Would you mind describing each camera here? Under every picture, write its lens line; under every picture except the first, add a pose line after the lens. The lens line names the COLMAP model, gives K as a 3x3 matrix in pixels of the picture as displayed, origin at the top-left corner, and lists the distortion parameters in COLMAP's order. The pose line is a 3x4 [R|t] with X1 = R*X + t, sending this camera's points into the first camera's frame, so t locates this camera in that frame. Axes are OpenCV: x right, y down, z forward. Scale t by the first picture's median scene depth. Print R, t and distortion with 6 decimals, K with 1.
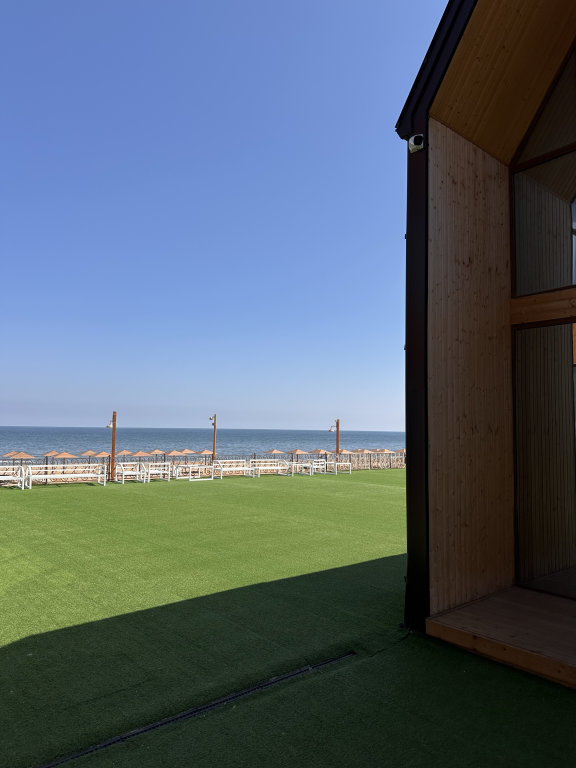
lens RADIAL K [[534.0, 0, 288.0], [0, 534.0, 384.0], [0, 0, 1]] dist [0.054294, -0.056763]
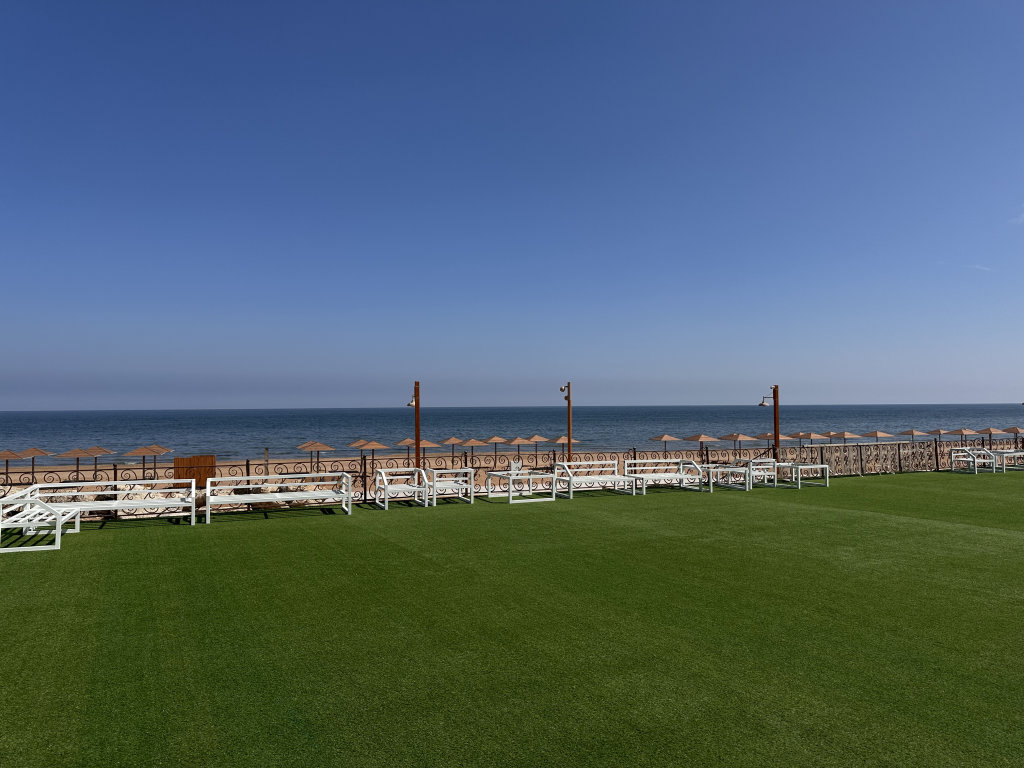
lens RADIAL K [[721.0, 0, 509.5], [0, 721.0, 380.8], [0, 0, 1]] dist [0.082288, -0.103584]
pose [[0.973029, -0.029569, -0.228779, -0.015674], [0.040631, 0.998214, 0.043795, 0.024954], [0.227075, -0.051909, 0.972493, 0.264297]]
